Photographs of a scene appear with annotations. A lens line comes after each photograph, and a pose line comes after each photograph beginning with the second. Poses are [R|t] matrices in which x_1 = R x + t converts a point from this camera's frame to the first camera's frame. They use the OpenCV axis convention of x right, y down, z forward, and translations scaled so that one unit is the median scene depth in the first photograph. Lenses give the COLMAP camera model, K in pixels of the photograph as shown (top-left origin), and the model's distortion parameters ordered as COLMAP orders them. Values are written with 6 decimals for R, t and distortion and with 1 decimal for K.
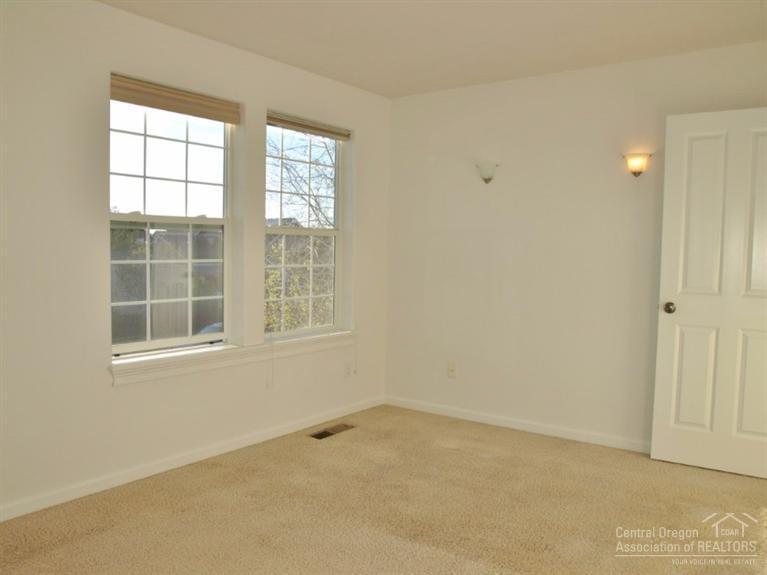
lens RADIAL K [[693.3, 0, 383.5], [0, 693.3, 287.5], [0, 0, 1]] dist [-0.010444, -0.006241]
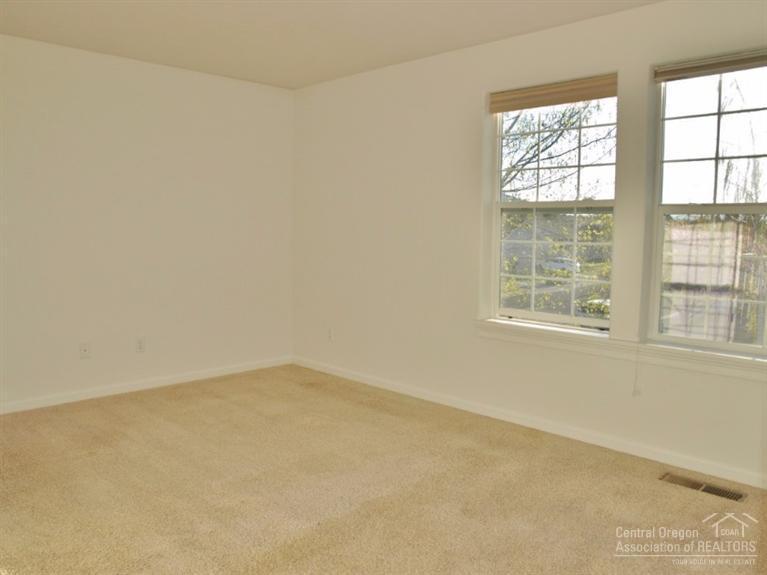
lens RADIAL K [[693.3, 0, 383.5], [0, 693.3, 287.5], [0, 0, 1]] dist [-0.010444, -0.006241]
pose [[-0.211195, 0.055804, -0.975850, 0.761414], [-0.086051, 0.993431, 0.075433, -0.024639], [0.973649, 0.099904, -0.205005, 0.903874]]
